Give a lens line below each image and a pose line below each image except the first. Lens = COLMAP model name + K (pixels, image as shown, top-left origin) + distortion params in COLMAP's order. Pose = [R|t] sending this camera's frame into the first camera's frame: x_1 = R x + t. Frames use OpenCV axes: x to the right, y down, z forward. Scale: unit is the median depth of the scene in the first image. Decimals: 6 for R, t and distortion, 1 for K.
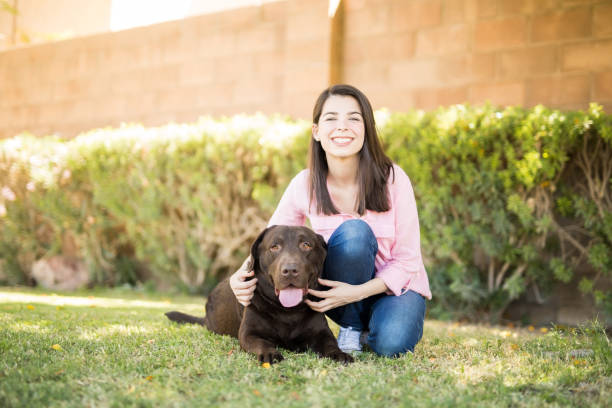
lens RADIAL K [[863.5, 0, 306.0], [0, 863.5, 204.0], [0, 0, 1]] dist [0.004352, 0.005165]
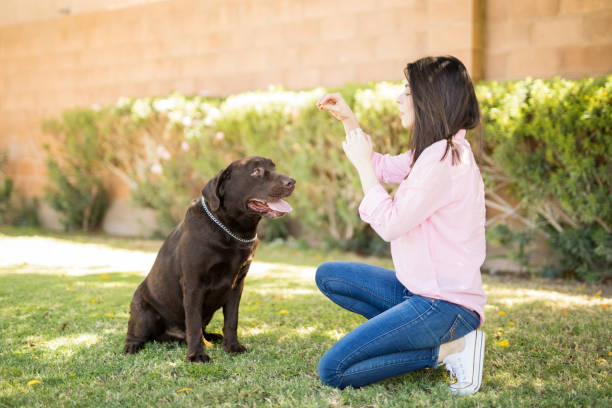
lens RADIAL K [[968.0, 0, 306.4], [0, 968.0, 188.6], [0, 0, 1]] dist [0.003819, 0.031157]
pose [[0.990551, -0.017653, -0.136001, -0.015374], [0.029311, 0.996018, 0.084197, -0.072734], [0.133973, -0.087388, 0.987124, -0.165504]]
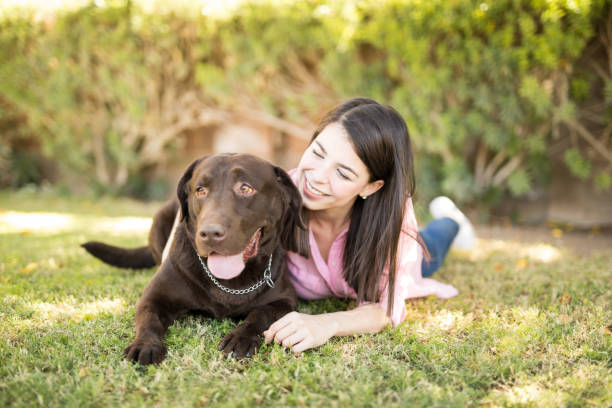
lens RADIAL K [[863.5, 0, 306.0], [0, 863.5, 204.0], [0, 0, 1]] dist [0.004352, 0.005165]
pose [[0.986219, -0.038477, 0.160911, -0.088080], [0.013167, 0.987749, 0.155494, -0.017387], [-0.164923, -0.151232, 0.974643, 0.151528]]
